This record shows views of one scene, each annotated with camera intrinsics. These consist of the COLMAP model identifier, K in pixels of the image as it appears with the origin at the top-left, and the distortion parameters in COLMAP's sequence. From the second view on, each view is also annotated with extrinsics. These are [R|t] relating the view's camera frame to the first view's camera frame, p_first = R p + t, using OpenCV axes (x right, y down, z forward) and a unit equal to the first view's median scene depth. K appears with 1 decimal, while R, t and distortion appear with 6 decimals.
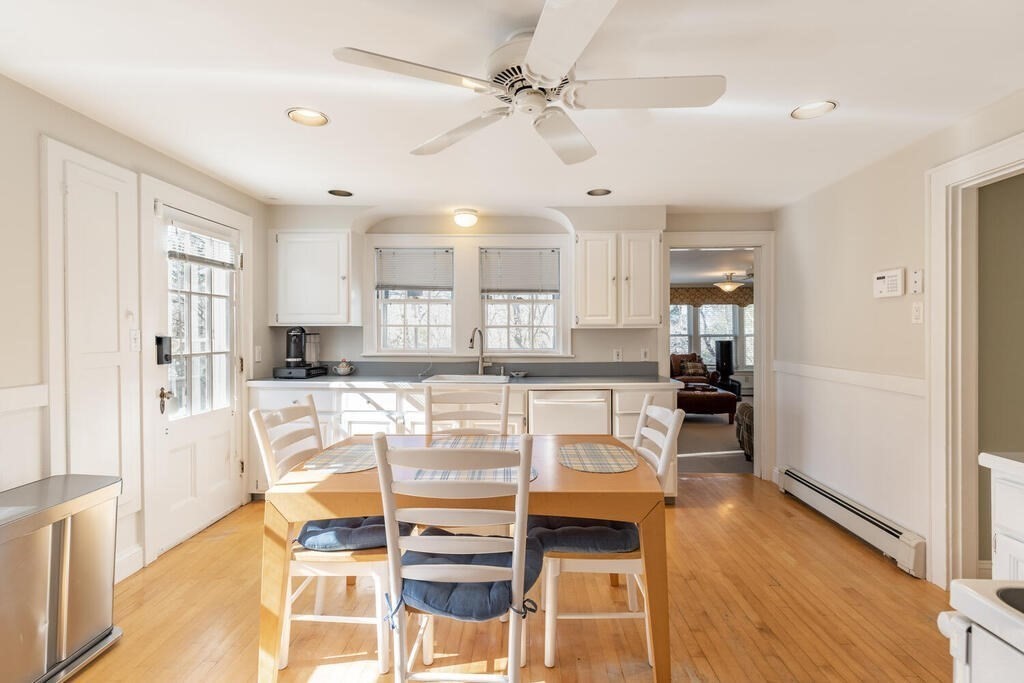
lens RADIAL K [[468.7, 0, 517.8], [0, 468.7, 340.5], [0, 0, 1]] dist [0.014115, -0.000096]
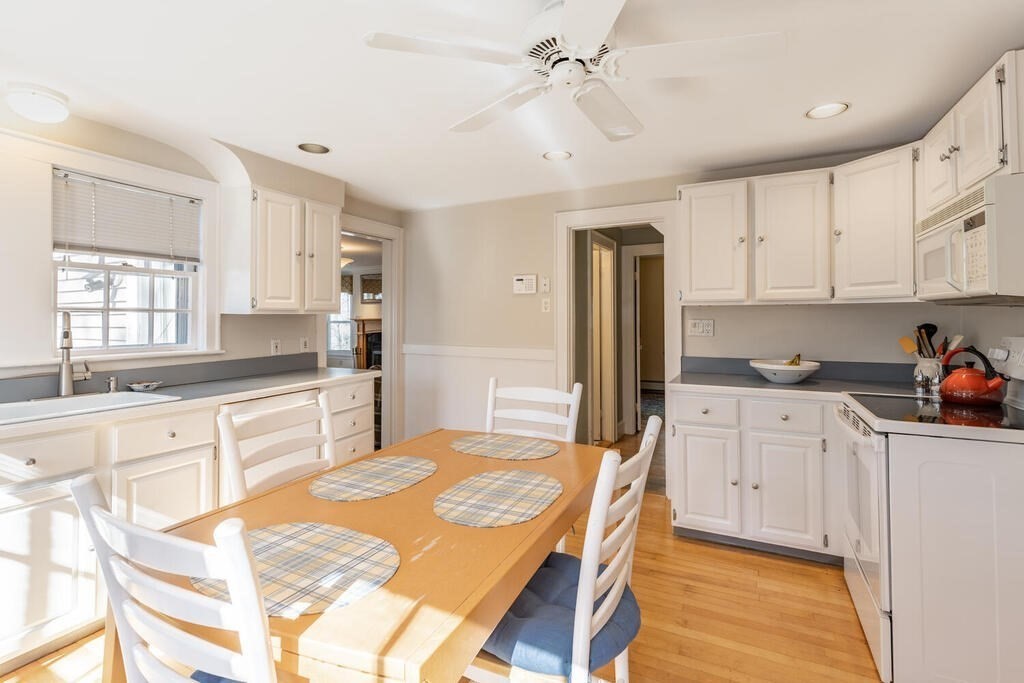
lens RADIAL K [[468.7, 0, 517.8], [0, 468.7, 340.5], [0, 0, 1]] dist [0.014115, -0.000096]
pose [[0.455214, -0.045994, 0.889193, -0.363147], [0.016484, 0.998929, 0.043231, -0.009846], [-0.890229, -0.005021, 0.455485, 0.281639]]
